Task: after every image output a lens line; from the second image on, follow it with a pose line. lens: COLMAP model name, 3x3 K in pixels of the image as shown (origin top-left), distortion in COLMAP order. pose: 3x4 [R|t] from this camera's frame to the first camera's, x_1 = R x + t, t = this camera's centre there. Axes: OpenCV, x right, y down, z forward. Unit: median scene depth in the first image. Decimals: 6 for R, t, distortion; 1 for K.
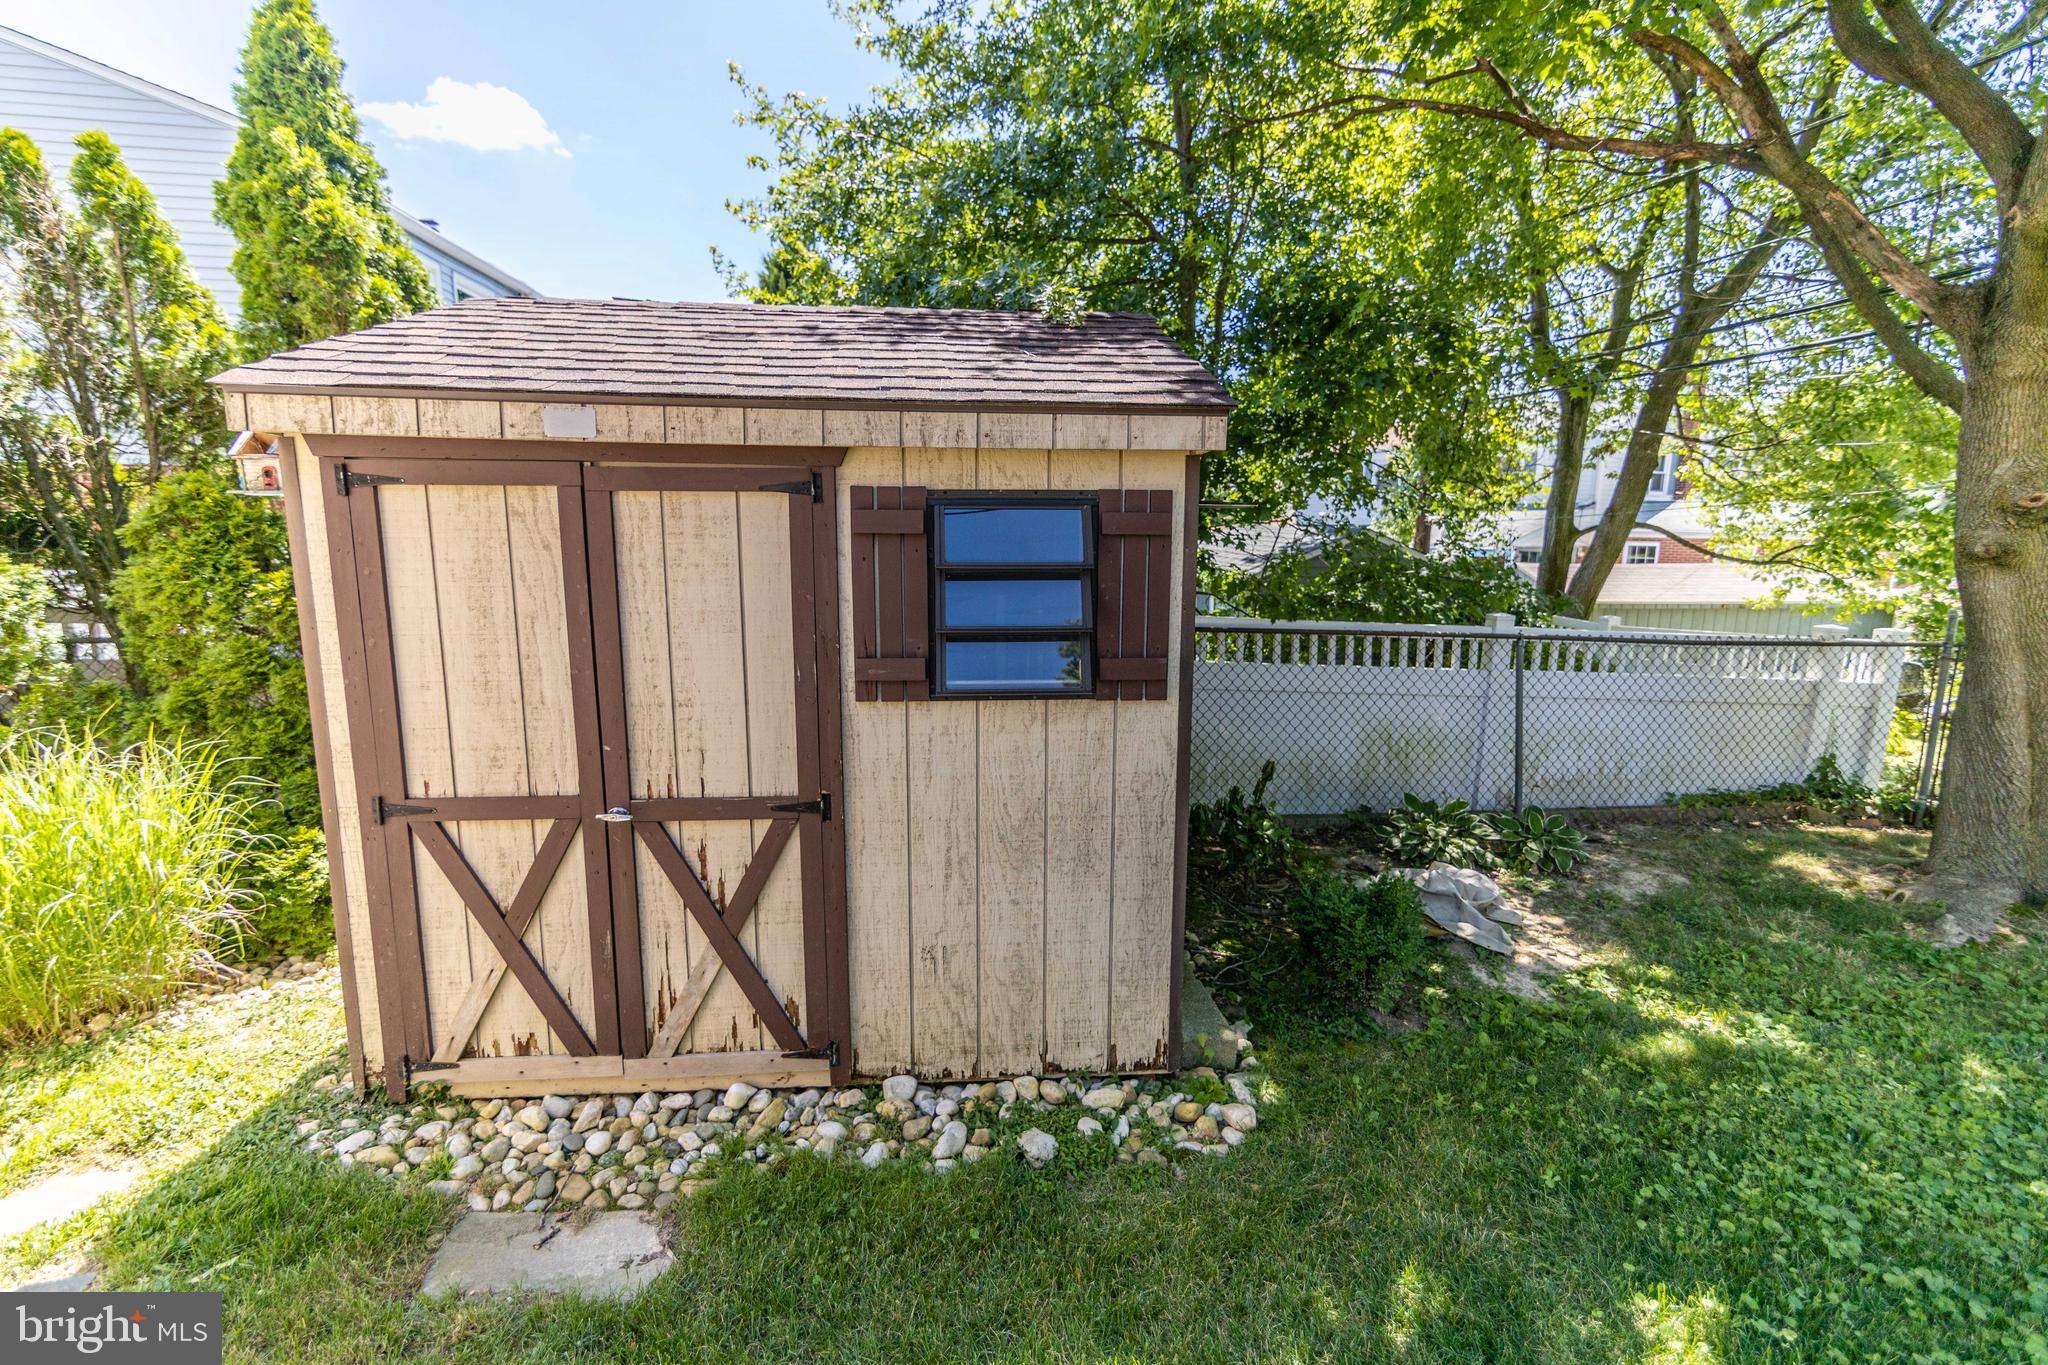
lens RADIAL K [[941.2, 0, 1024.0], [0, 941.2, 682.5], [0, 0, 1]] dist [0.001732, 0.000169]
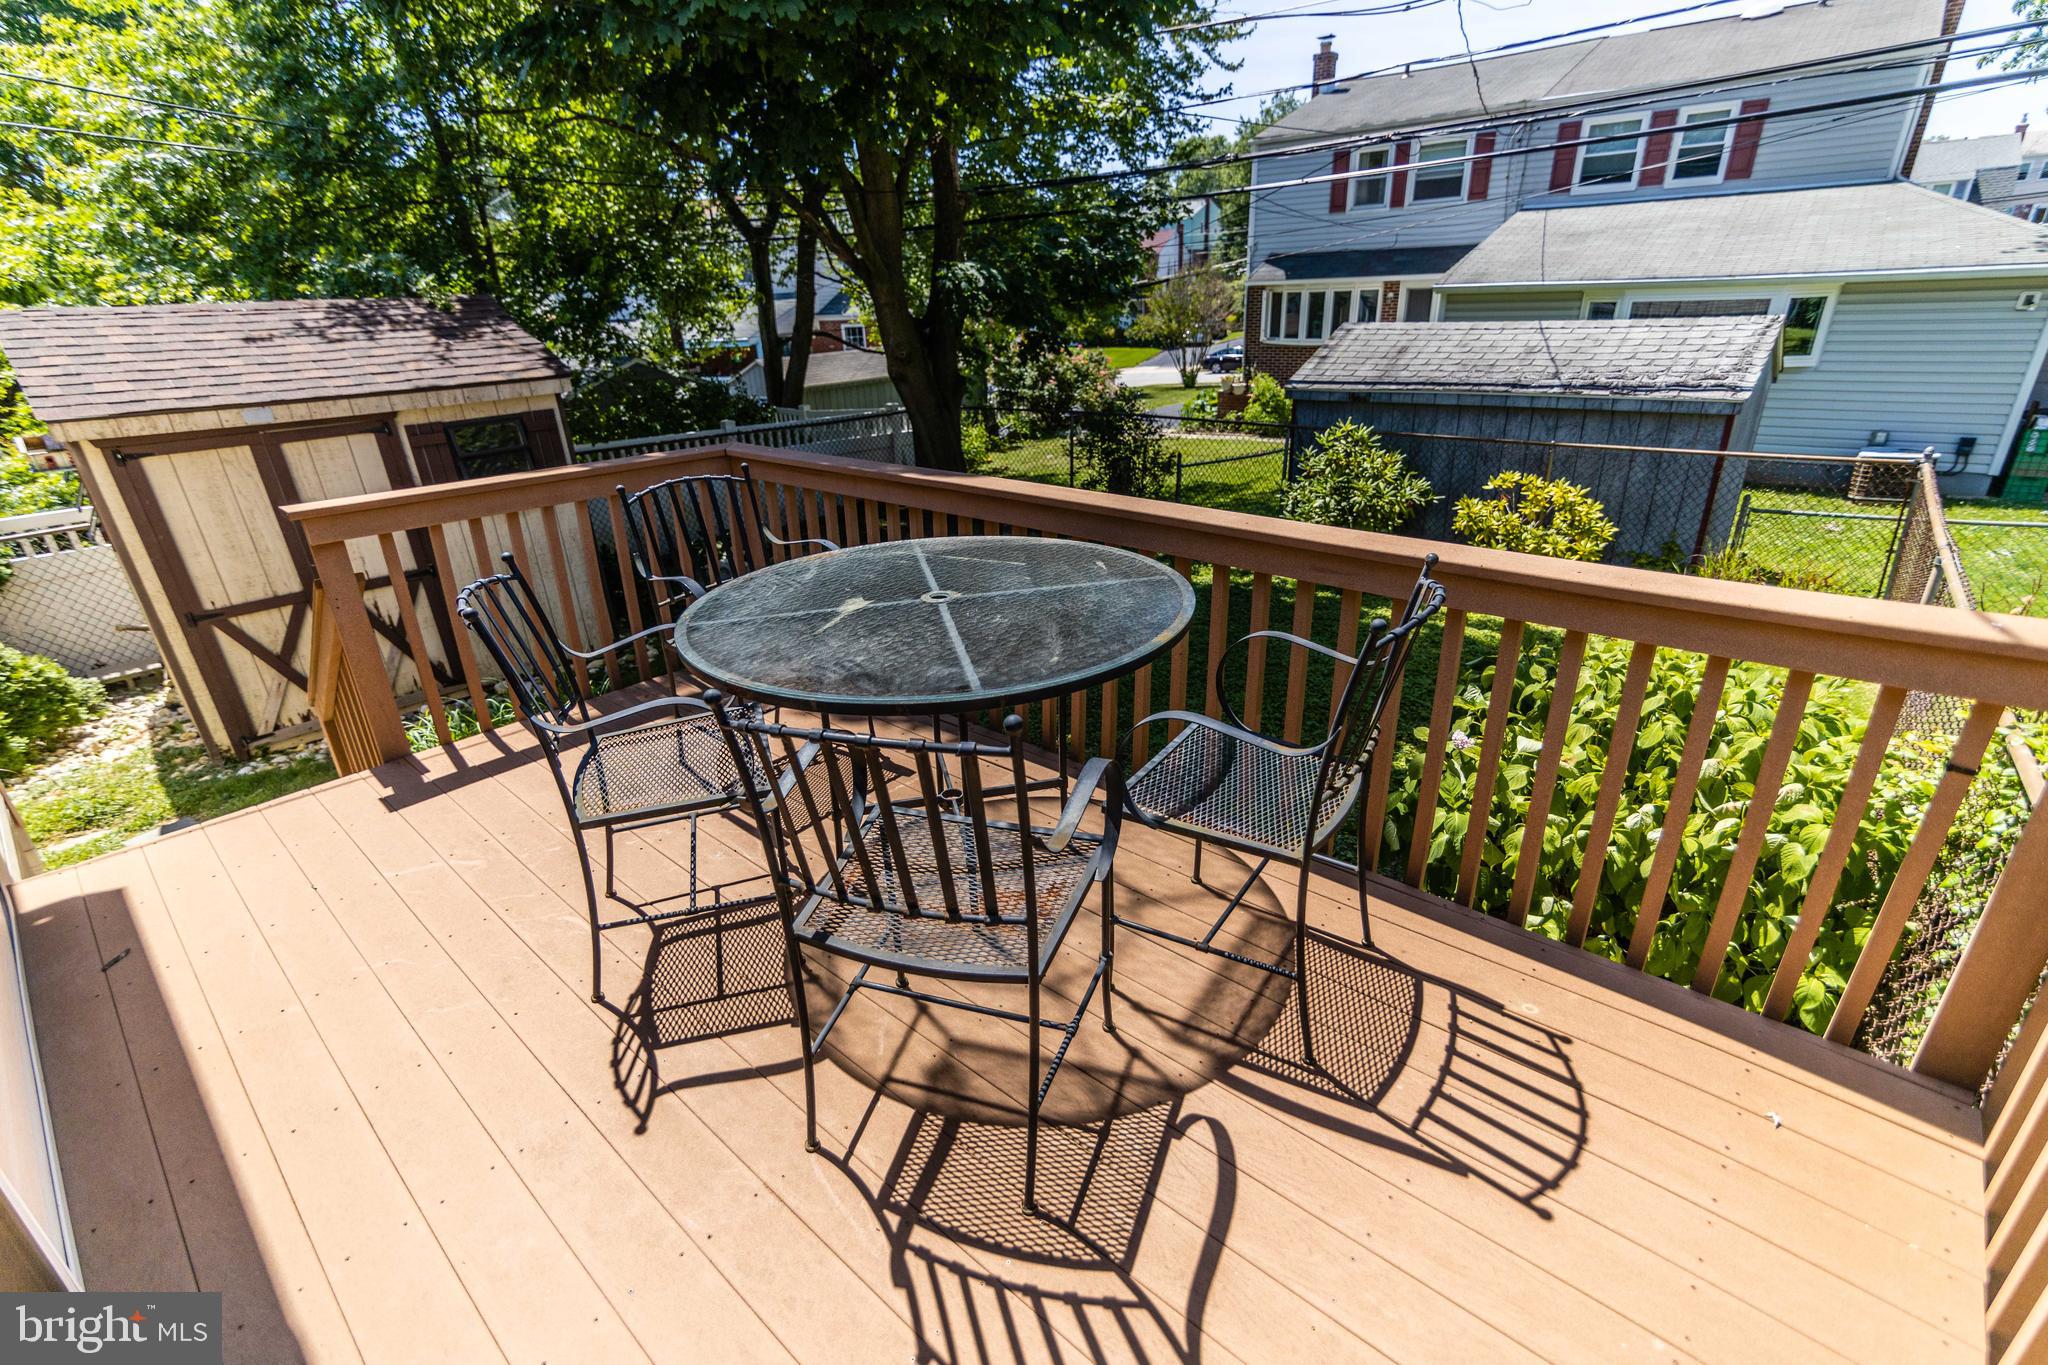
lens RADIAL K [[927.6, 0, 1030.6], [0, 927.6, 683.7], [0, 0, 1]] dist [-0.002818, 0.008551]
pose [[0.744818, -0.299162, 0.596446, -0.556518], [0.156316, 0.947218, 0.279900, -0.012445], [-0.648699, -0.115240, 0.752269, -1.650600]]
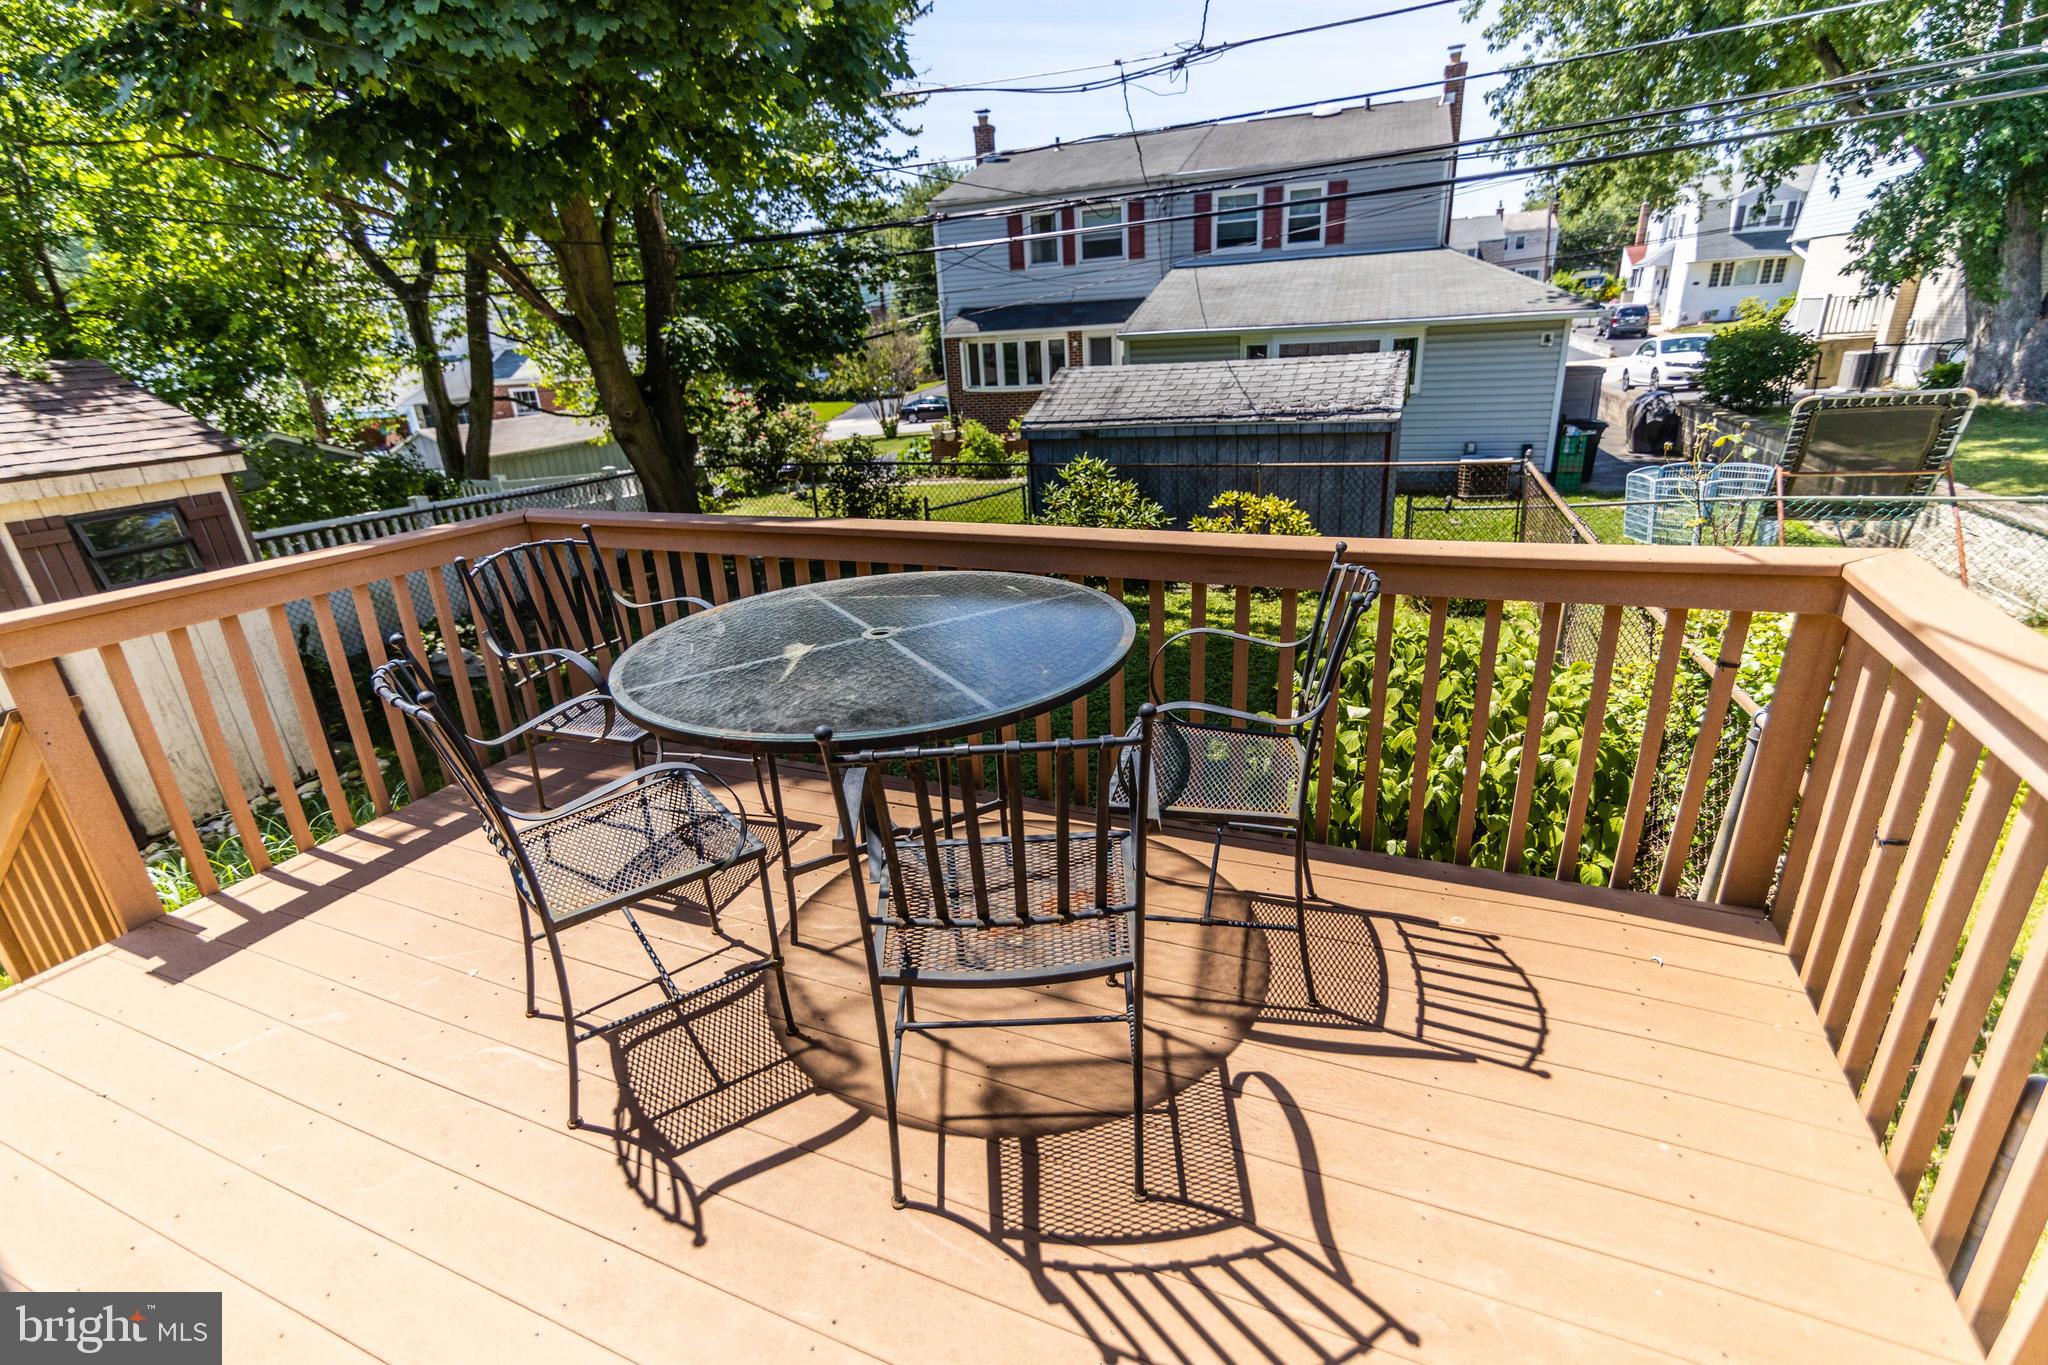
lens RADIAL K [[927.6, 0, 1030.6], [0, 927.6, 683.7], [0, 0, 1]] dist [-0.002818, 0.008551]
pose [[0.499660, -0.349018, 0.792796, -0.698814], [0.204069, 0.936903, 0.283845, -0.031159], [-0.841840, 0.019959, 0.539357, -1.524410]]
